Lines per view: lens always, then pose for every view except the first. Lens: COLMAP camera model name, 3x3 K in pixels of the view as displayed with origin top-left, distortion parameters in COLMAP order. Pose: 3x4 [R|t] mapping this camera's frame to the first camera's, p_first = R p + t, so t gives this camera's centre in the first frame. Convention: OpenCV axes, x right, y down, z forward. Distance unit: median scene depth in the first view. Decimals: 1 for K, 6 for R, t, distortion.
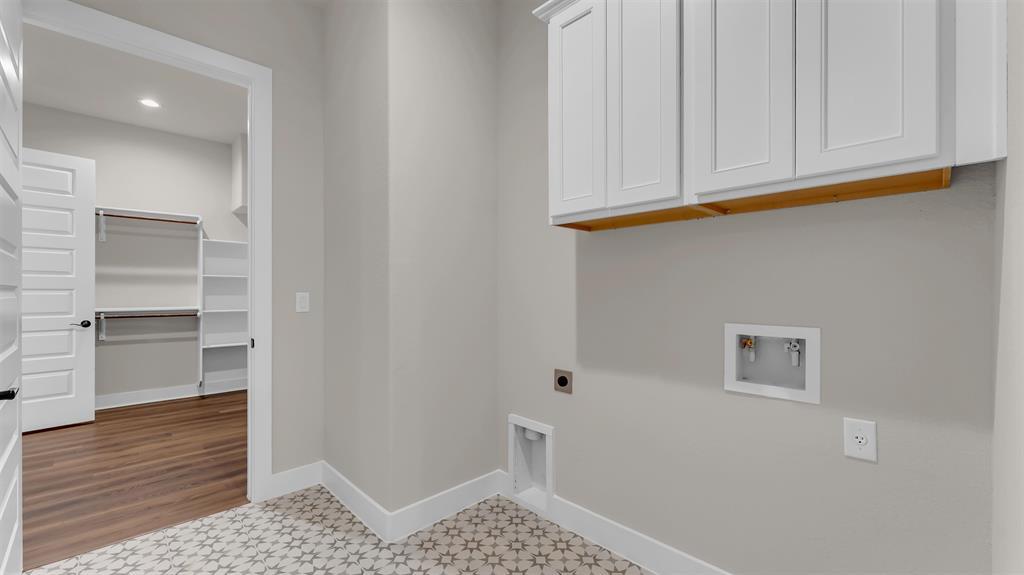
lens RADIAL K [[410.6, 0, 502.2], [0, 410.6, 293.9], [0, 0, 1]] dist [-0.000362, -0.000302]
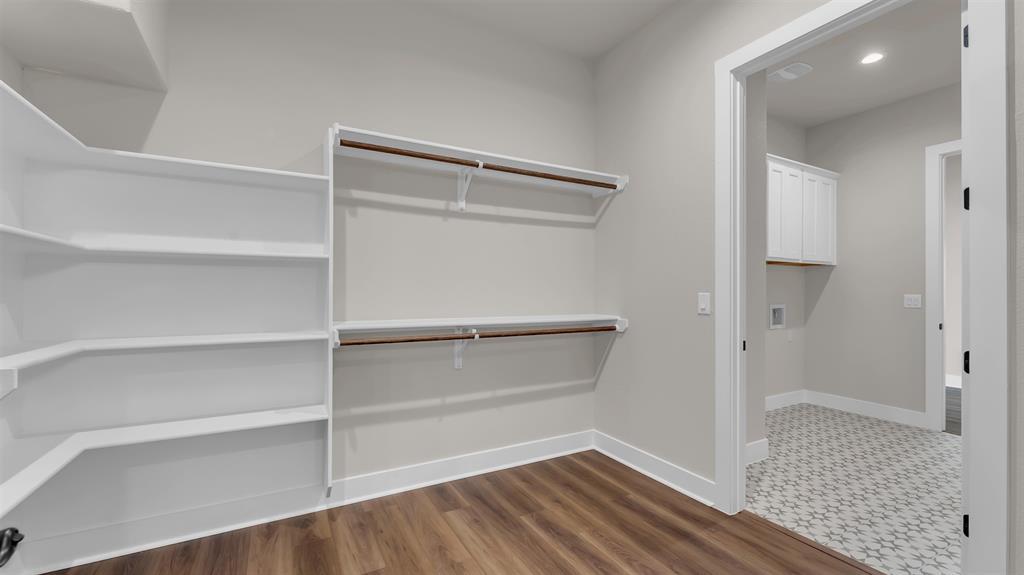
lens RADIAL K [[426.5, 0, 512.0], [0, 426.5, 287.5], [0, 0, 1]] dist [0.000869, 0.000065]
pose [[0.258466, 0.004302, 0.966011, -2.053671], [-0.001149, 0.999991, -0.004146, -0.022482], [-0.966020, -0.000039, 0.258468, 1.498804]]
